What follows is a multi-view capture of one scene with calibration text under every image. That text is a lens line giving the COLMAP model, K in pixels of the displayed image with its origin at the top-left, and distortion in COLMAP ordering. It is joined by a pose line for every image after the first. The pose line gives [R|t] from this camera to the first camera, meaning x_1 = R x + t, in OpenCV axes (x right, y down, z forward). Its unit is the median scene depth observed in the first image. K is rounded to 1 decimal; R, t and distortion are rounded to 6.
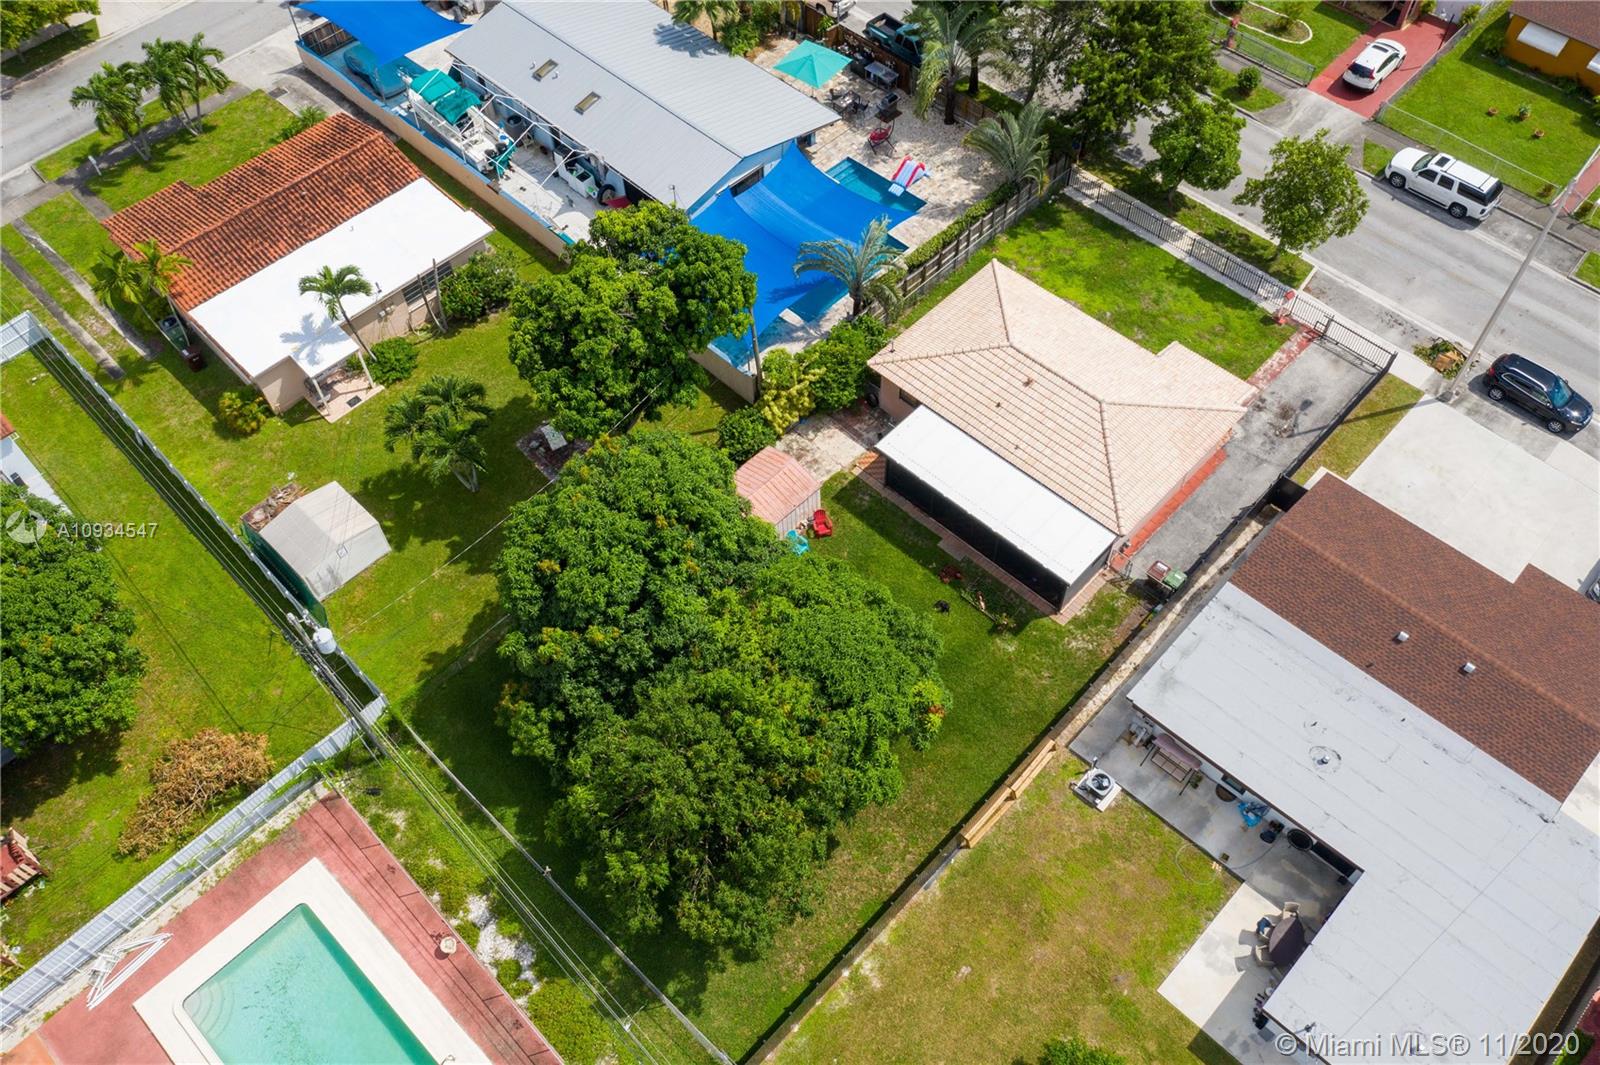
lens RADIAL K [[1256.8, 0, 800.8], [0, 1256.8, 538.8], [0, 0, 1]] dist [-0.012693, -0.004730]
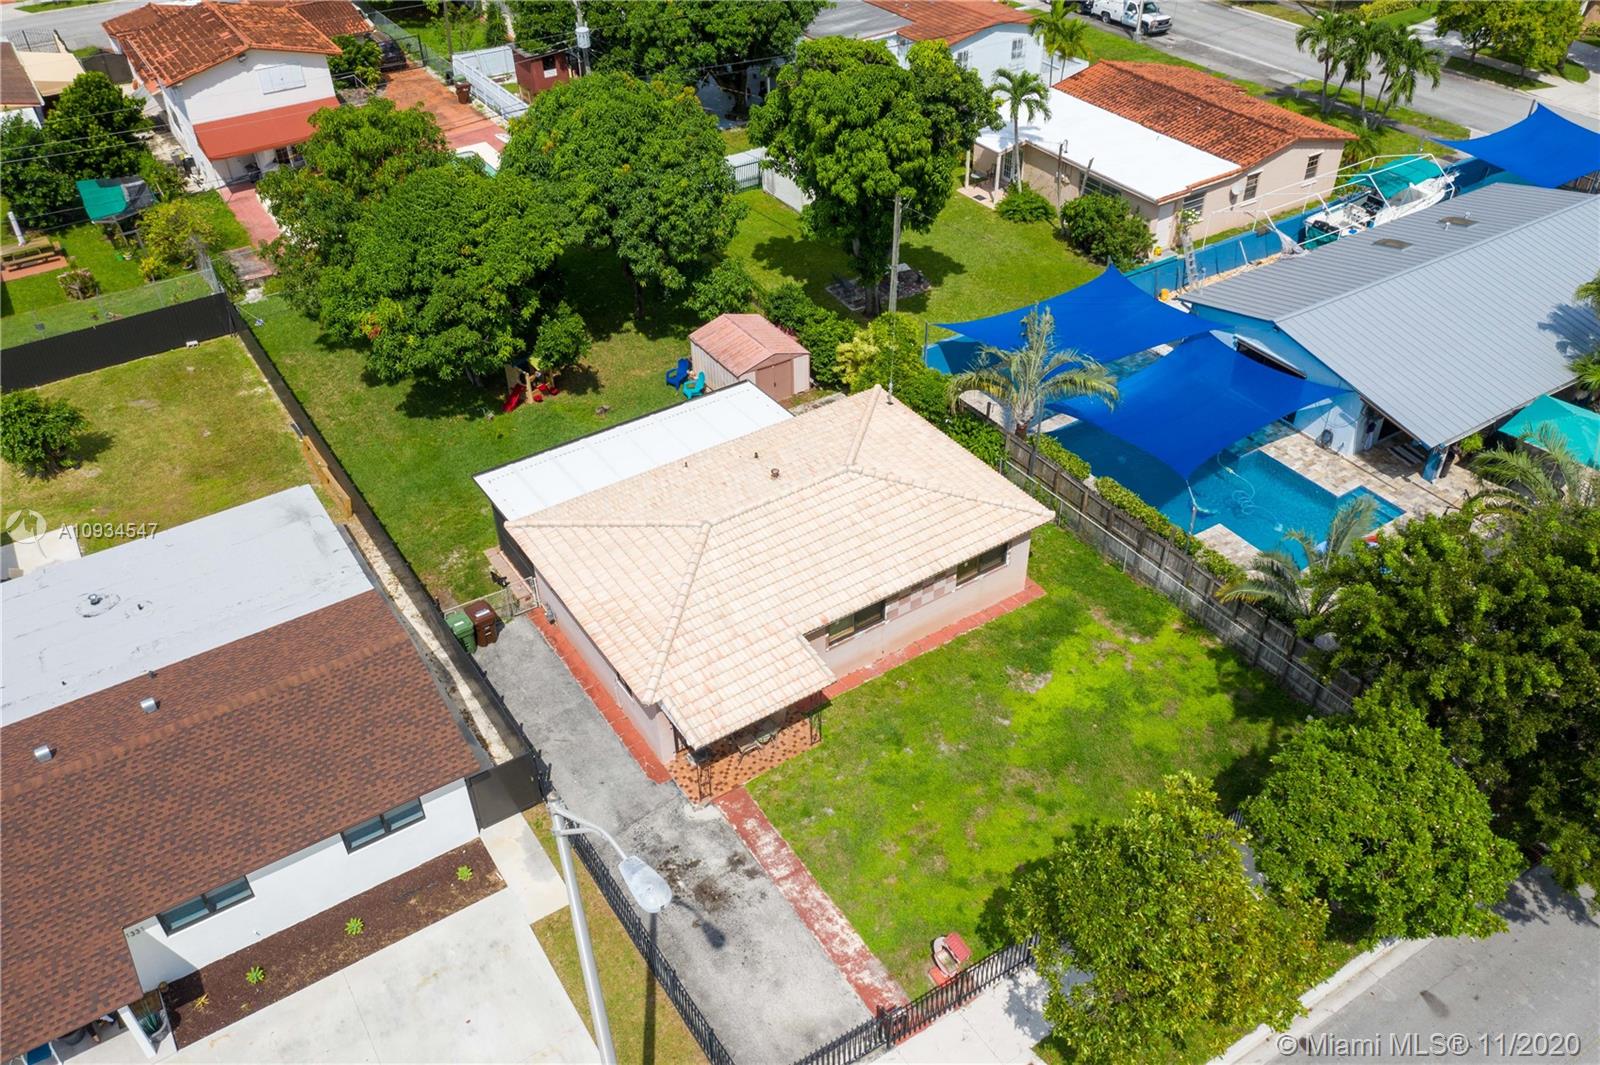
lens RADIAL K [[1256.8, 0, 800.8], [0, 1256.8, 538.8], [0, 0, 1]] dist [-0.012693, -0.004730]
pose [[-0.222279, 0.622987, -0.749987, 0.700702], [-0.786869, 0.339581, 0.515287, -0.468076], [0.575698, 0.704679, 0.414727, 0.712875]]
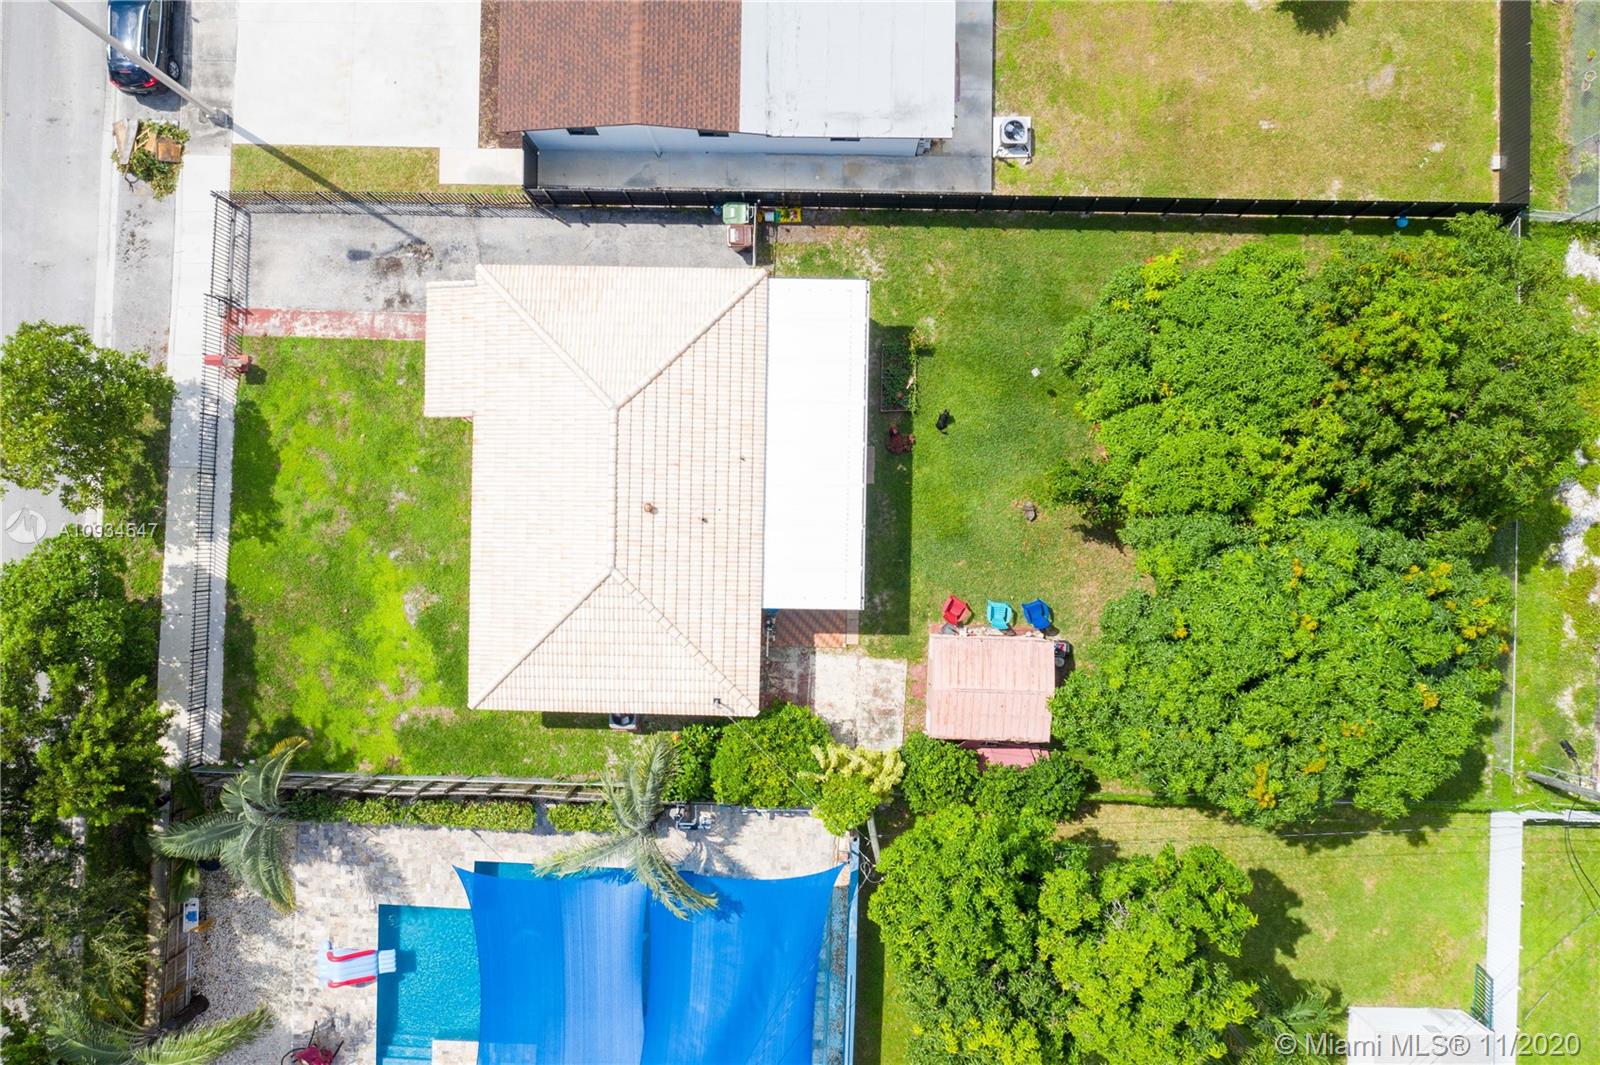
lens RADIAL K [[1274.3, 0, 797.5], [0, 1274.3, 531.3], [0, 0, 1]] dist [-0.014291, 0.006716]
pose [[-0.677646, -0.734435, 0.037444, 0.085281], [0.622940, -0.546223, 0.559987, -0.464457], [-0.390822, 0.402798, 0.827655, 0.362255]]
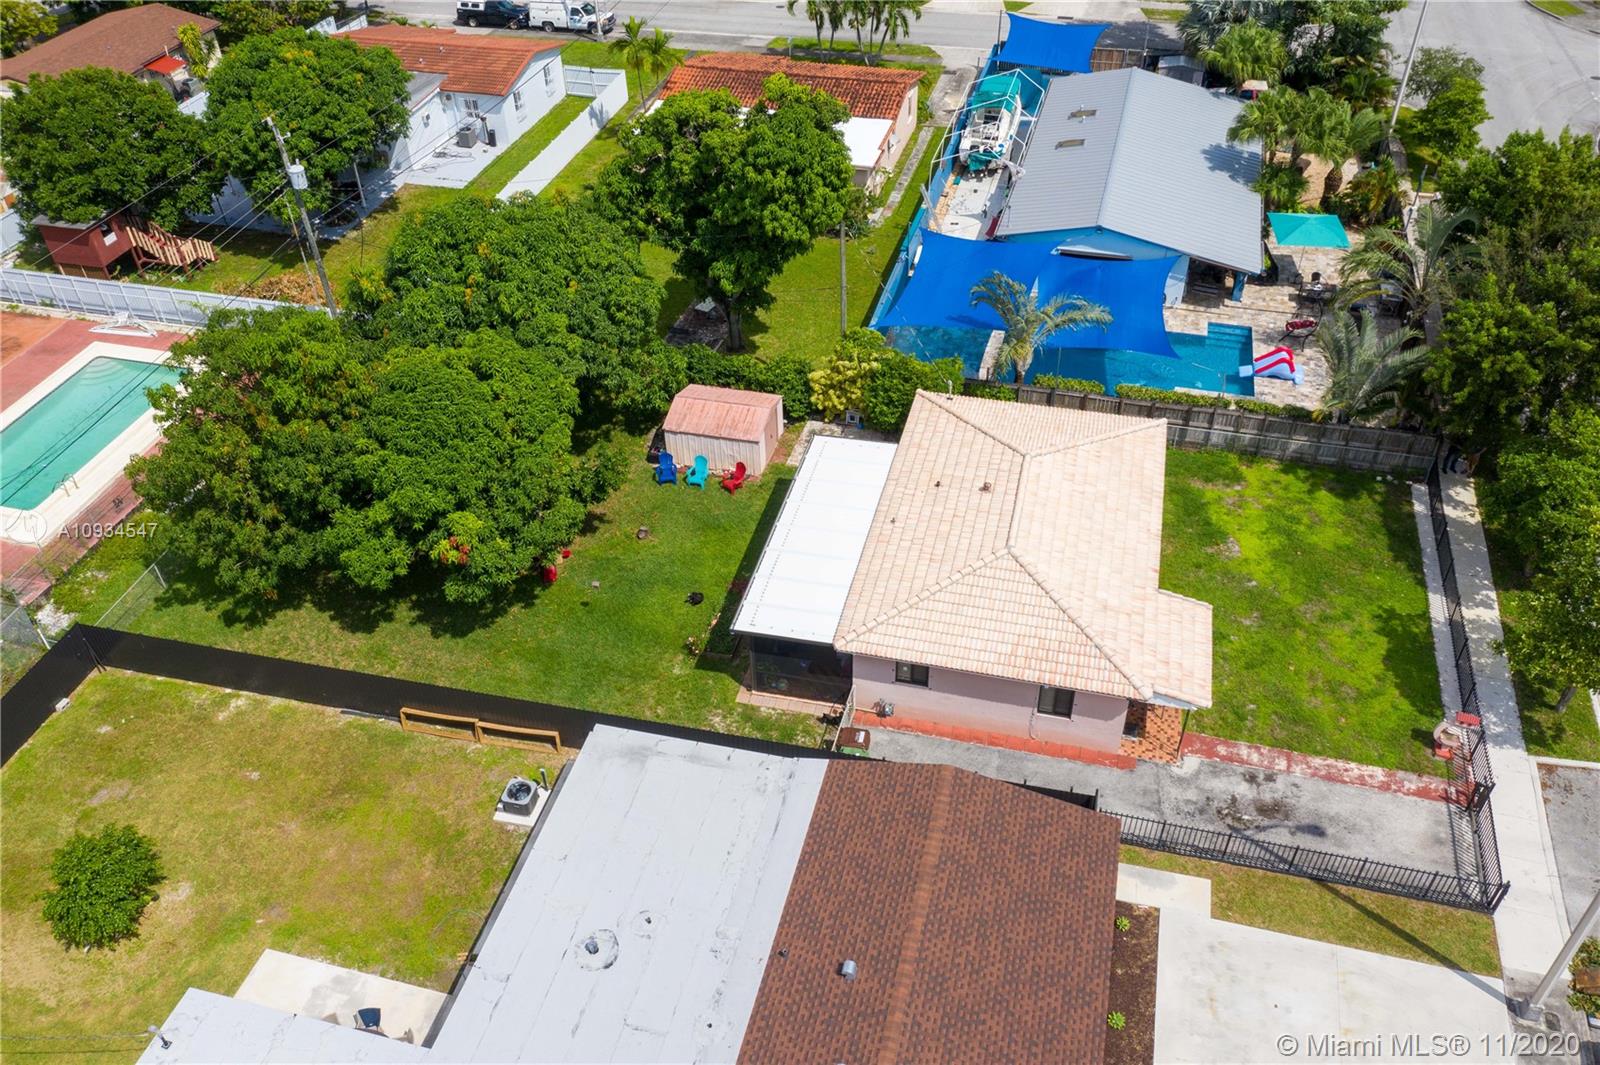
lens RADIAL K [[1256.8, 0, 800.8], [0, 1256.8, 538.8], [0, 0, 1]] dist [-0.012693, -0.004730]
pose [[0.492390, 0.568249, -0.659276, 0.618165], [-0.708497, 0.701650, 0.075621, -0.078424], [0.505553, 0.429861, 0.748088, 0.375454]]
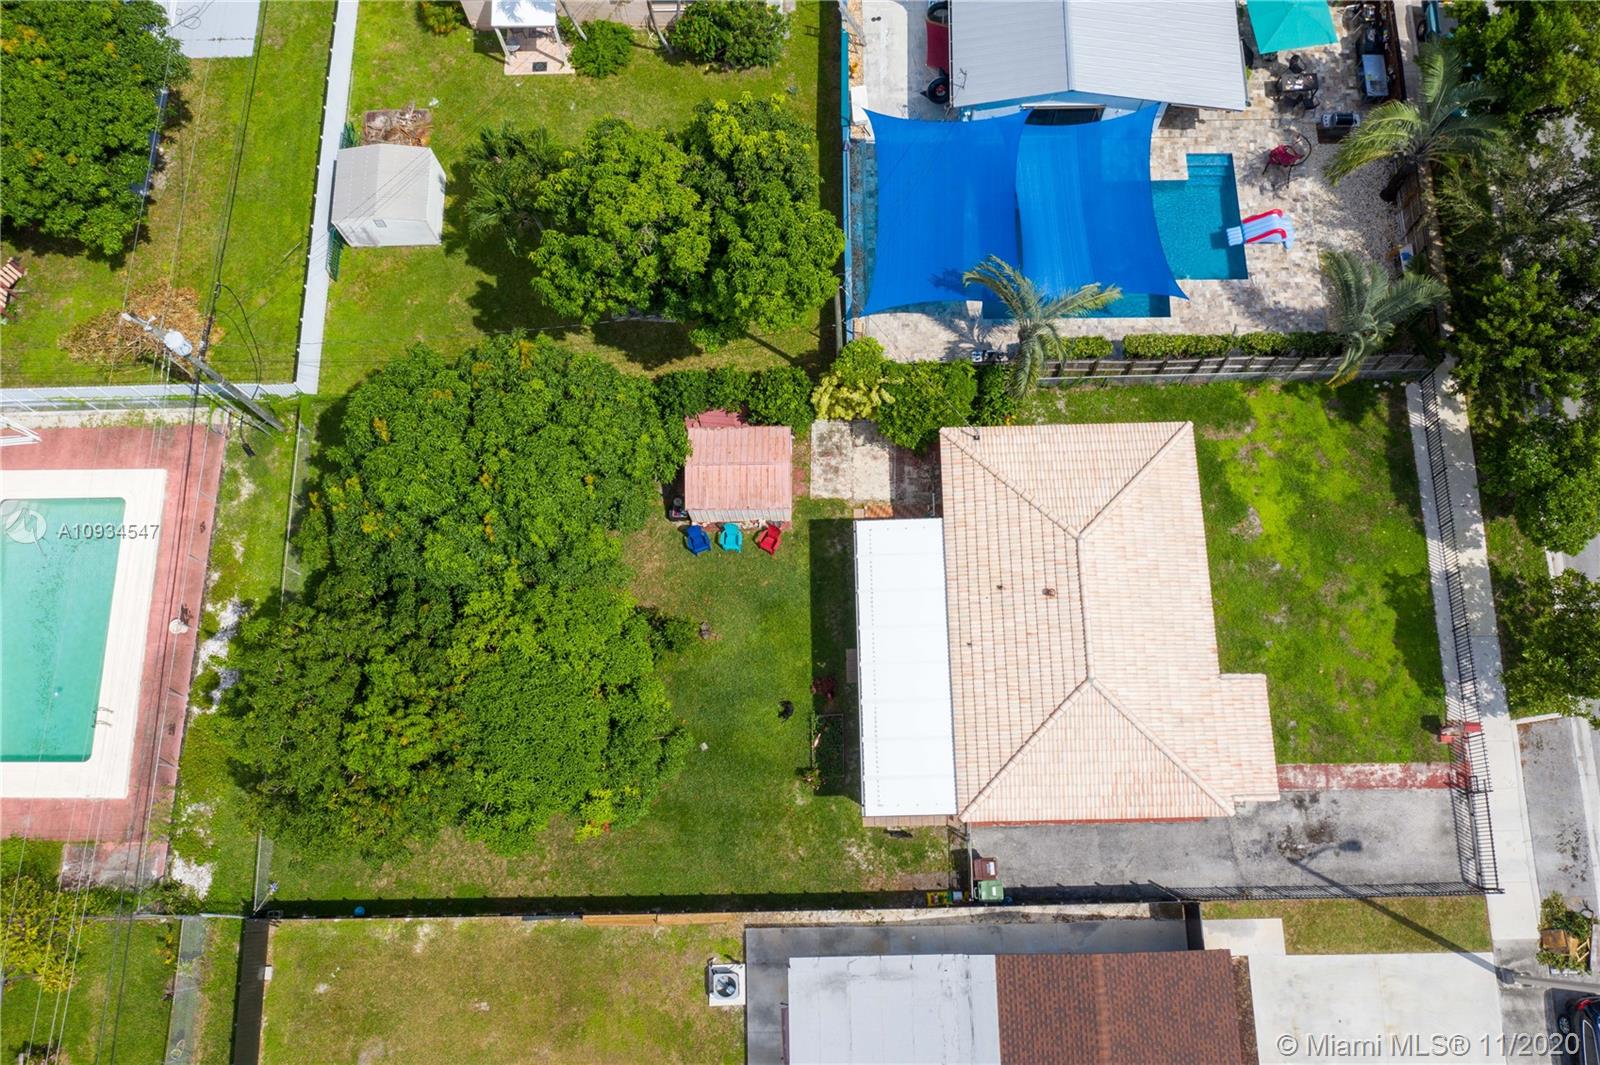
lens RADIAL K [[1258.4, 0, 808.0], [0, 1258.4, 532.0], [0, 0, 1]] dist [-0.013745, -0.008917]
pose [[0.705178, 0.682954, -0.190517, 0.191434], [-0.575146, 0.708123, 0.409597, -0.374159], [0.414645, -0.179264, 0.892151, 0.226818]]
